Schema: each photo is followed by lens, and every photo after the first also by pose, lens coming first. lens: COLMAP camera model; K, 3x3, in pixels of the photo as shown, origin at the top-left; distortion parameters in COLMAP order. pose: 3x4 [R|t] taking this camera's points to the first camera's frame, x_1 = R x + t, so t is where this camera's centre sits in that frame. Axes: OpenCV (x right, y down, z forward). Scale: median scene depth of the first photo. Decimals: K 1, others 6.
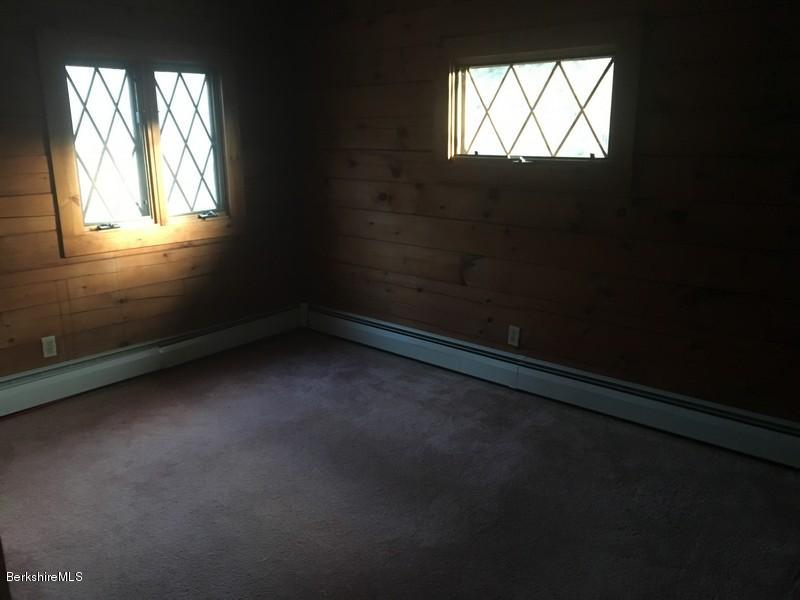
lens RADIAL K [[684.7, 0, 400.0], [0, 684.7, 300.0], [0, 0, 1]] dist [0.118264, -0.127991]
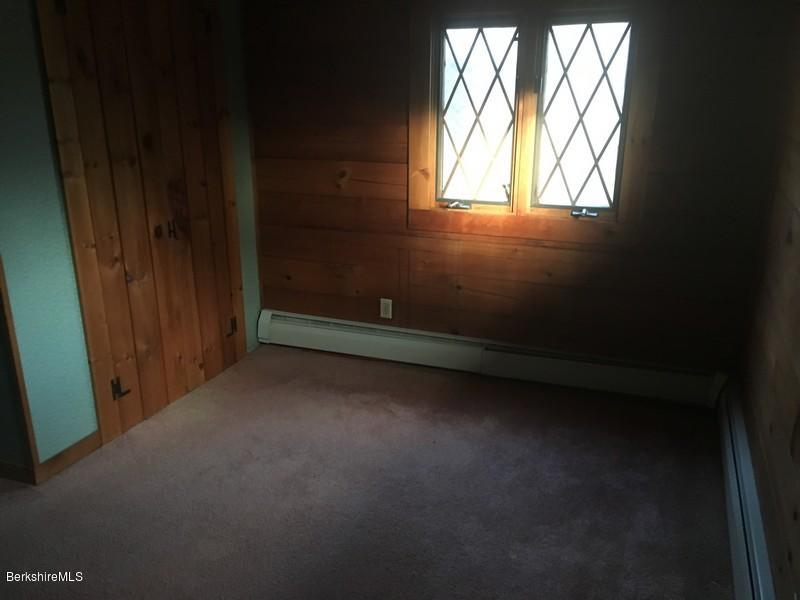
lens RADIAL K [[684.7, 0, 400.0], [0, 684.7, 300.0], [0, 0, 1]] dist [0.118264, -0.127991]
pose [[0.350248, 0.286274, -0.891837, 0.405371], [-0.238259, 0.948059, 0.210751, -0.161675], [0.905847, 0.138673, 0.400264, 0.585777]]
